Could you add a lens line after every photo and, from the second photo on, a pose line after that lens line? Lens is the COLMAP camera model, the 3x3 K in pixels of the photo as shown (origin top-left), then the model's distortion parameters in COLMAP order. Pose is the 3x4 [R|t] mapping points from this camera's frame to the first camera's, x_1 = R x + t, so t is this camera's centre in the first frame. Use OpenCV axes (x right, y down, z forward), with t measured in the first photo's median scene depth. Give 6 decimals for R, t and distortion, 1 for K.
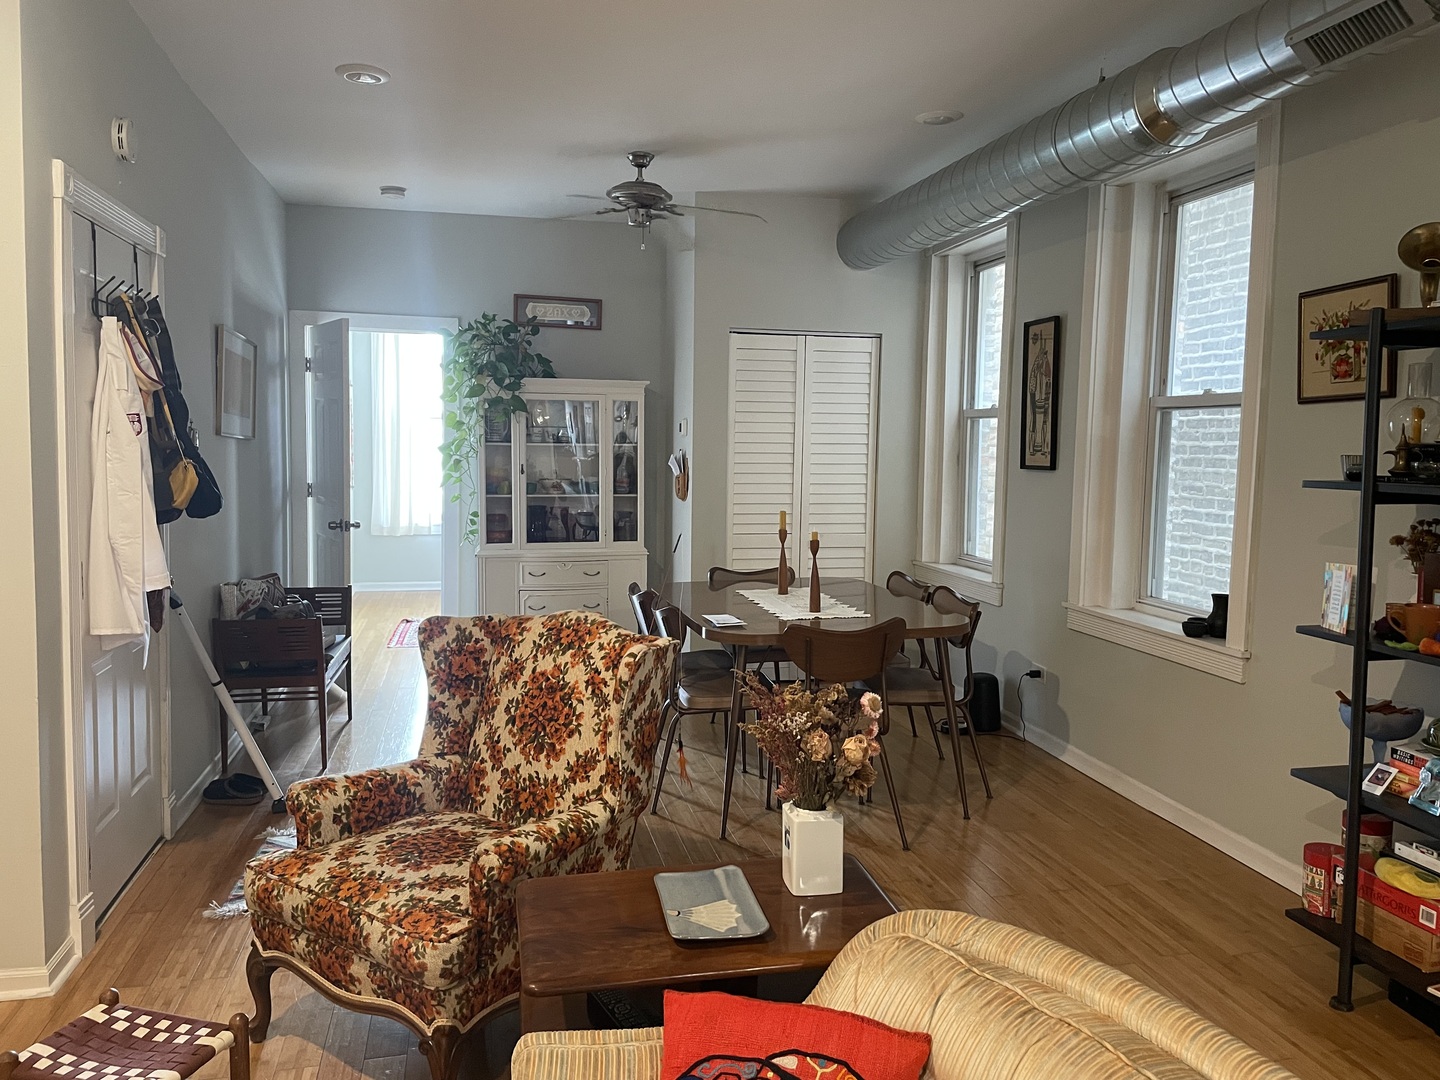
lens RADIAL K [[1136.7, 0, 720.9], [0, 1136.7, 528.5], [0, 0, 1]] dist [0.068117, -0.001125]
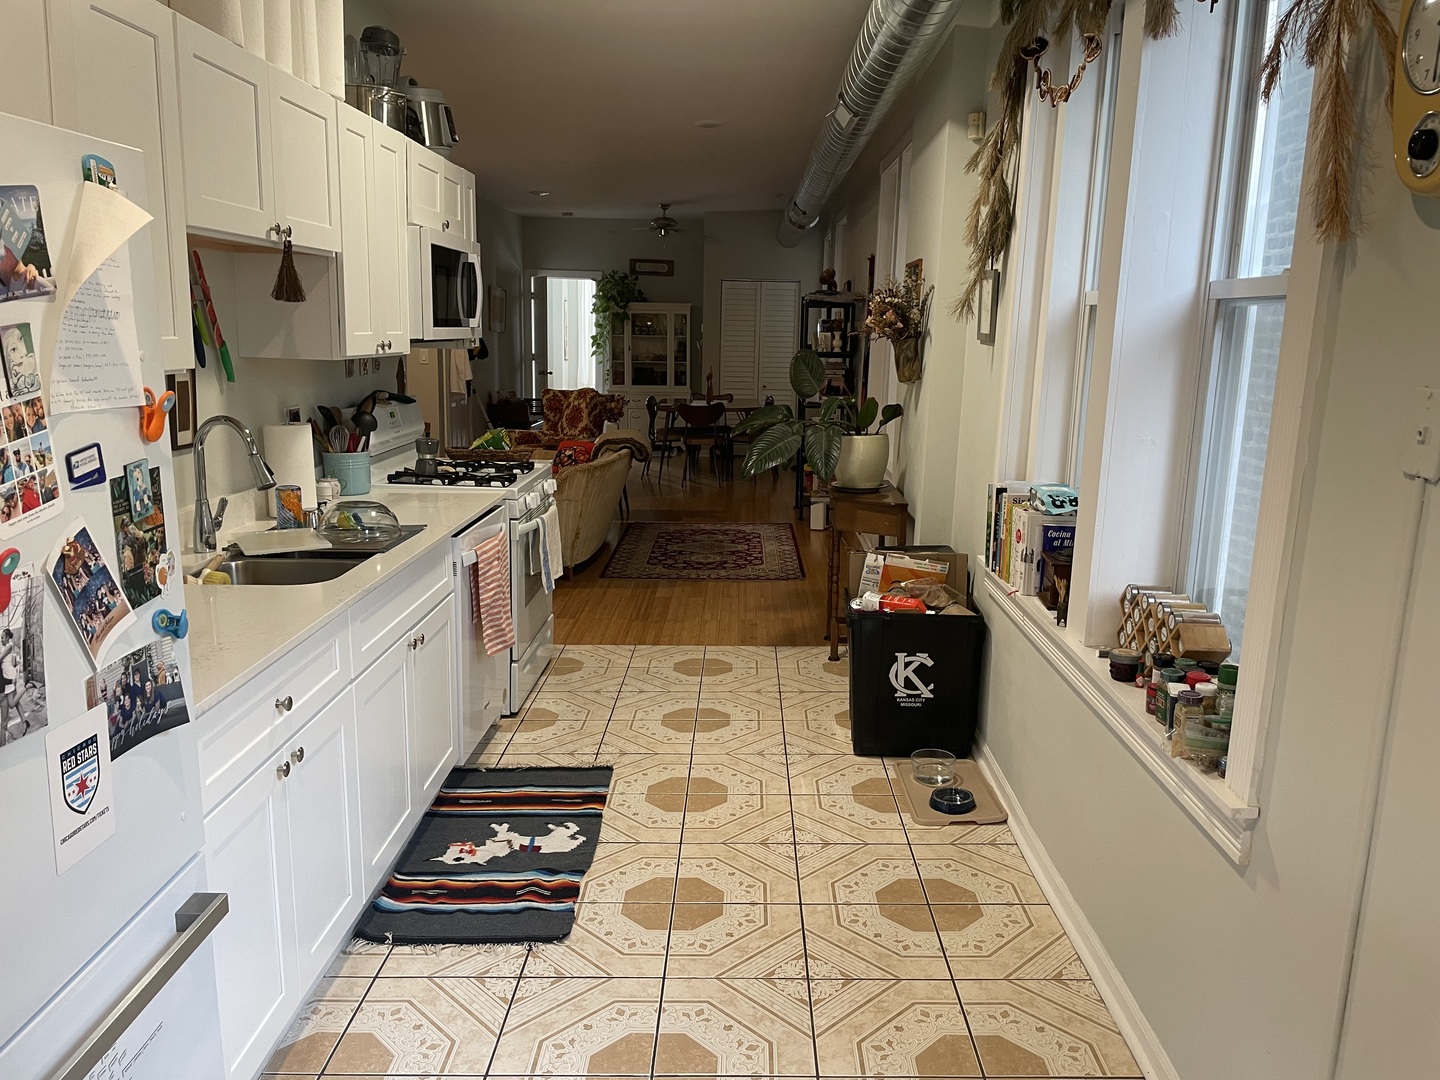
lens RADIAL K [[1136.7, 0, 724.4], [0, 1136.7, 547.1], [0, 0, 1]] dist [0.068117, -0.001125]
pose [[0.973406, 0.049657, -0.223640, 0.483041], [-0.025163, 0.993494, 0.111072, 0.074209], [0.227701, -0.102491, 0.968322, -1.011653]]
